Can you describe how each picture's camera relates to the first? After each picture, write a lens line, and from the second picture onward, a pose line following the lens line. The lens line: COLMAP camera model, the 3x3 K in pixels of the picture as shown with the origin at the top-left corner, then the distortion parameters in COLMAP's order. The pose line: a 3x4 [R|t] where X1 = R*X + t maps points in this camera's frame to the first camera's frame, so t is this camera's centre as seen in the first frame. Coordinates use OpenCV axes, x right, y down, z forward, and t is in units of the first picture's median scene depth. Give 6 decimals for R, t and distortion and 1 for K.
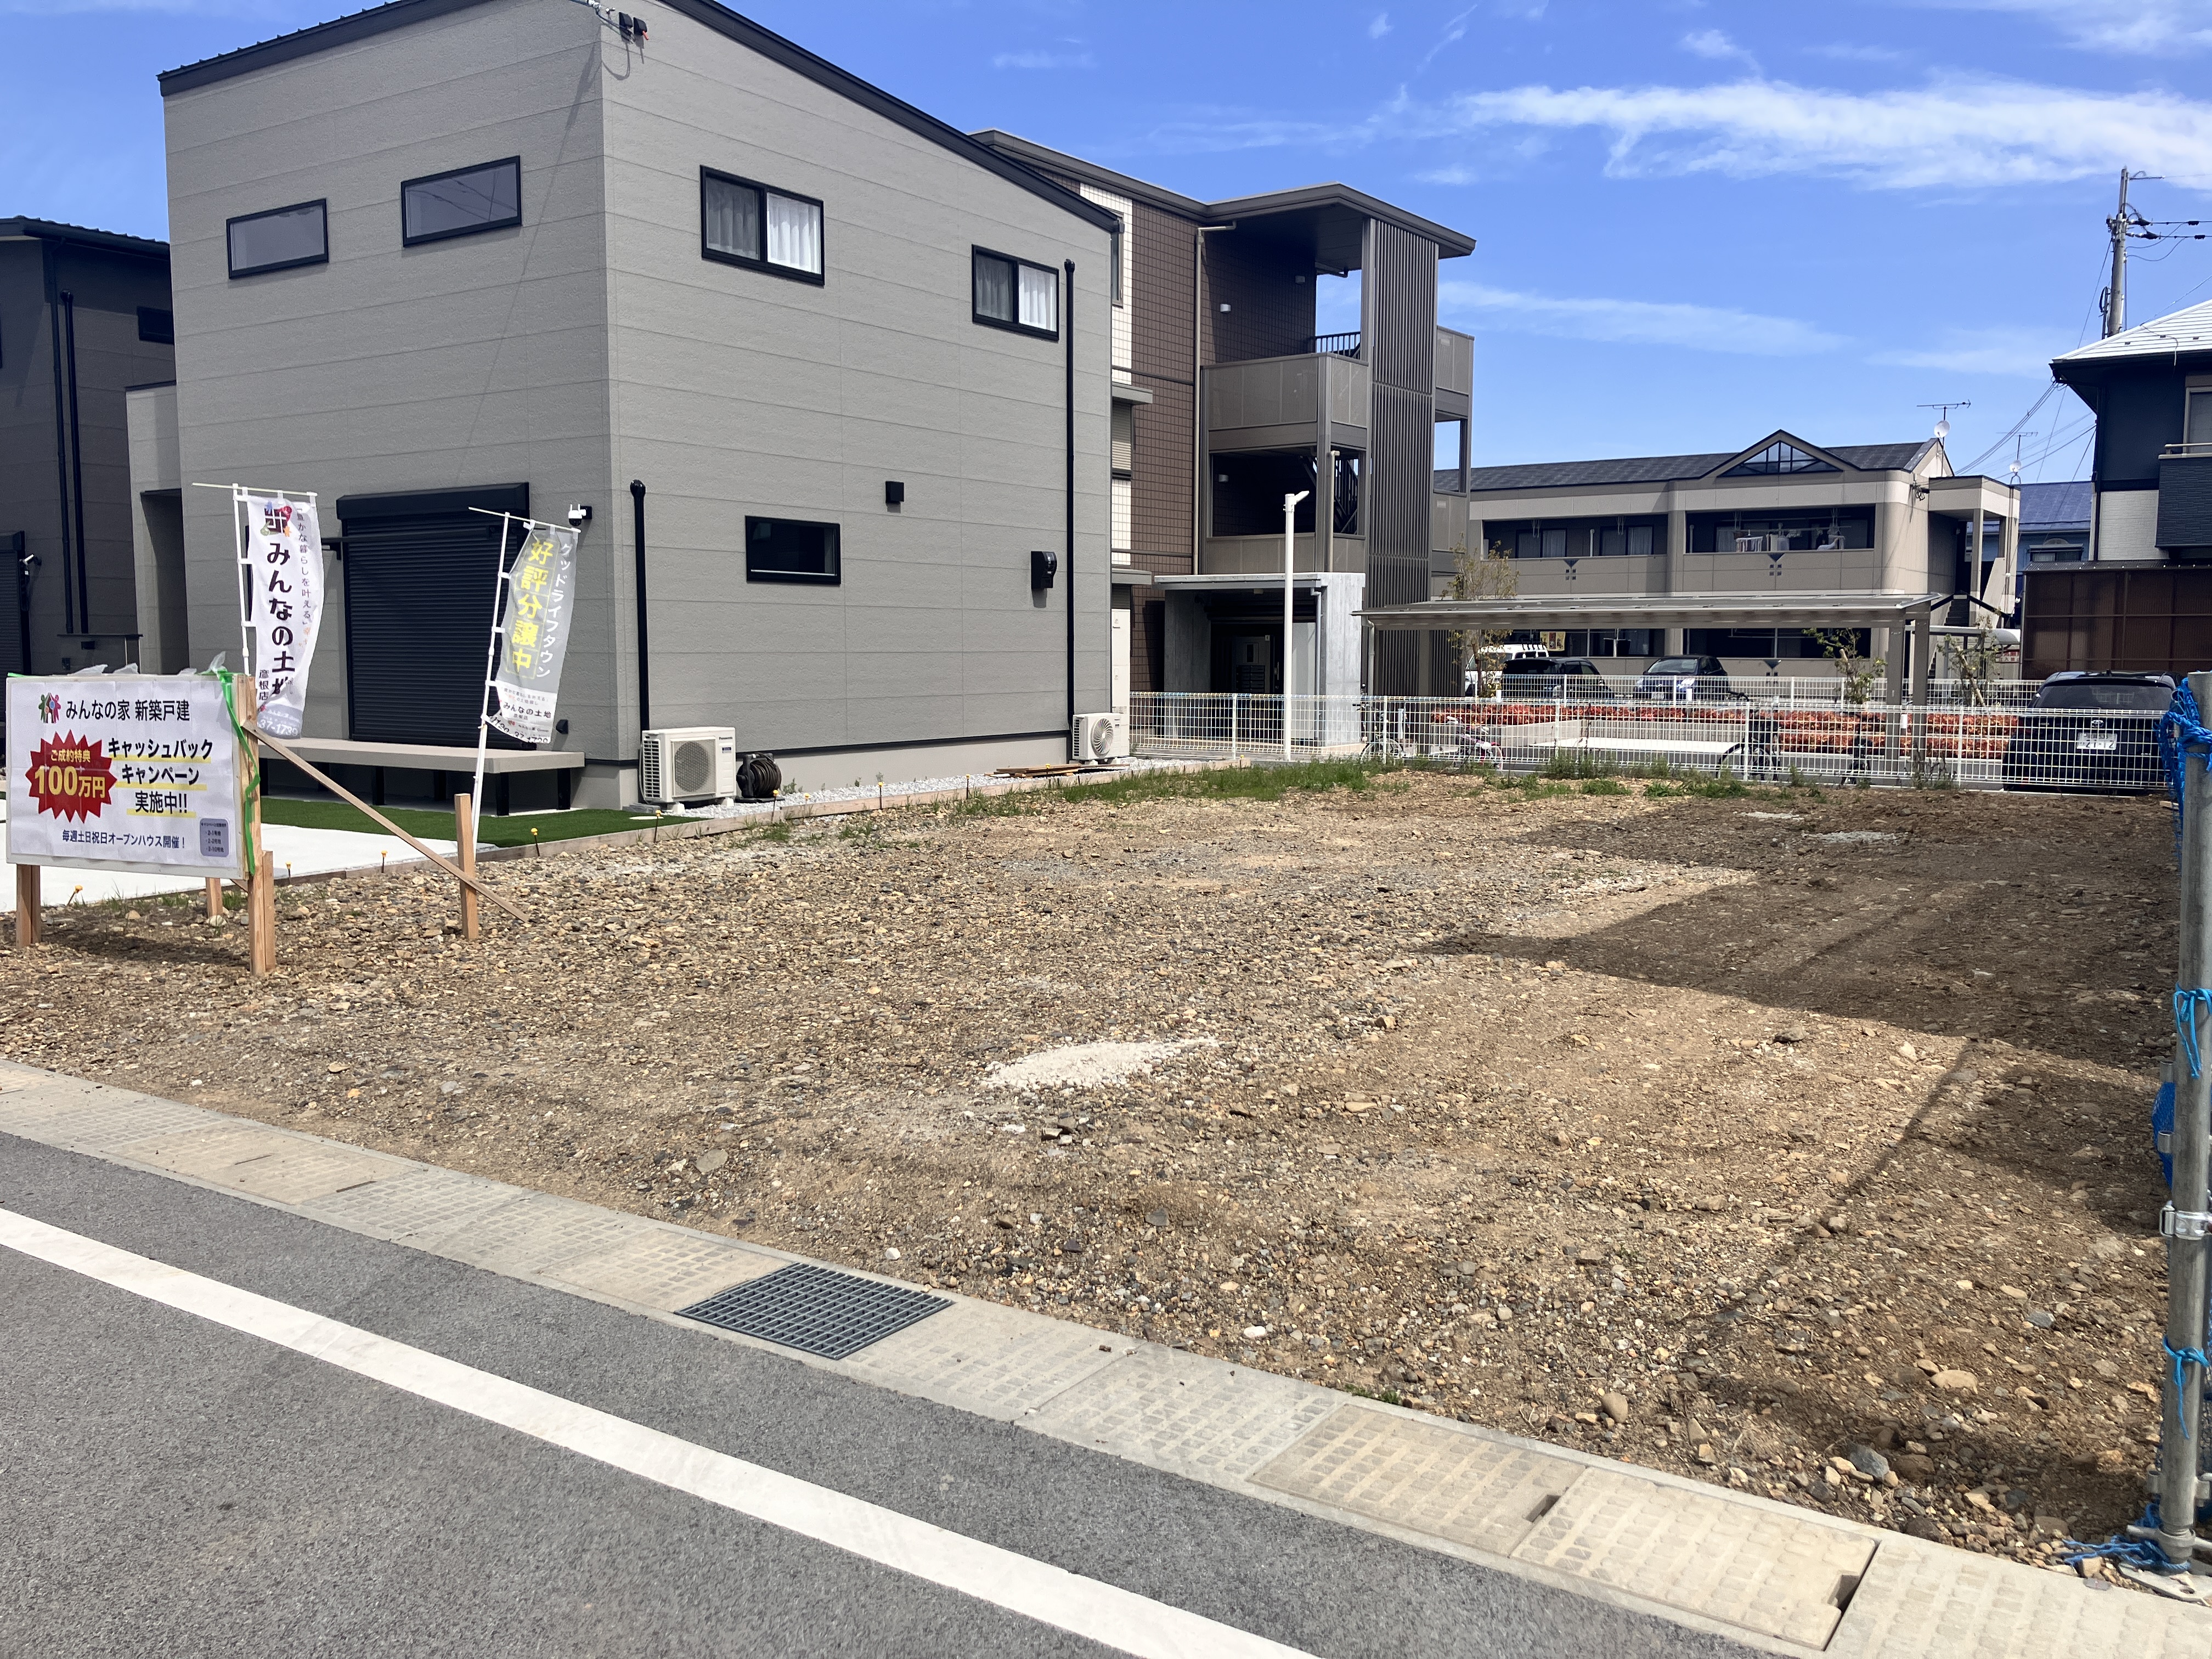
lens RADIAL K [[1783.5, 0, 1113.1], [0, 1783.5, 813.3], [0, 0, 1]] dist [0.005854, 0.002799]
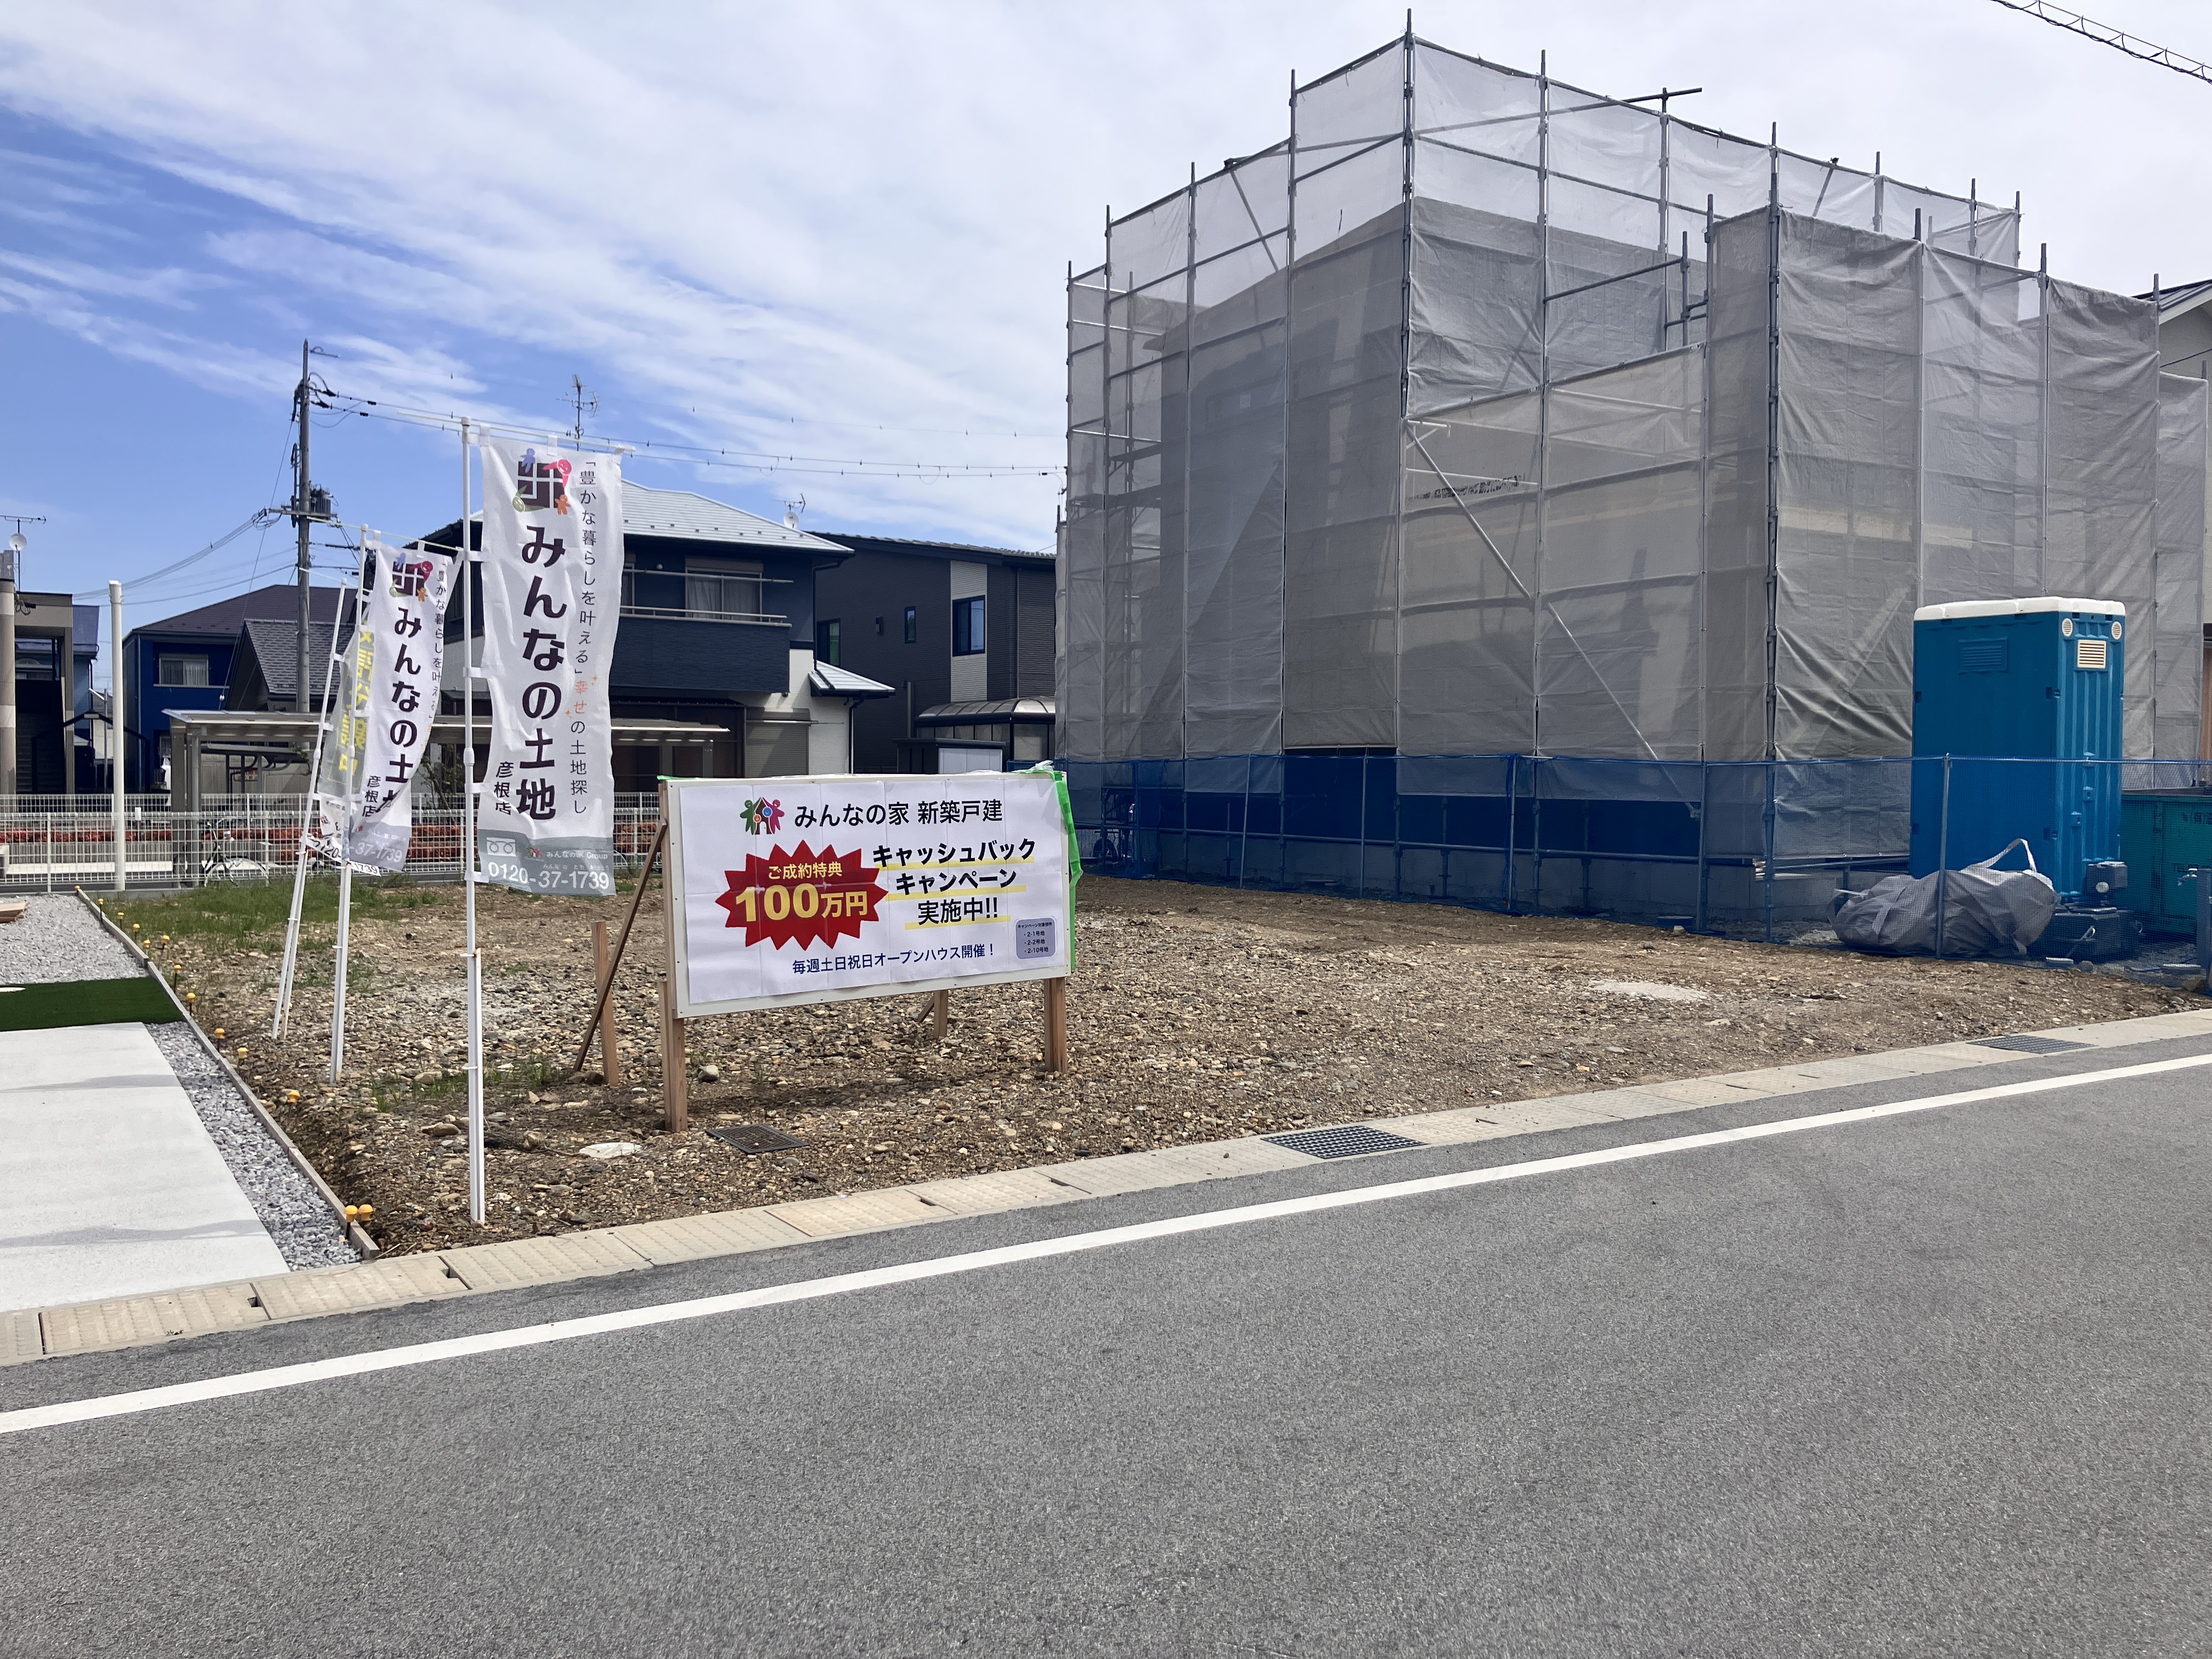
lens RADIAL K [[1783.5, 0, 1112.6], [0, 1783.5, 832.8], [0, 0, 1]] dist [0.005854, 0.002799]
pose [[0.404665, -0.033281, 0.913859, -1.332105], [0.085839, 0.996308, -0.001727, -0.037381], [-0.910427, 0.079144, 0.406028, 0.541251]]
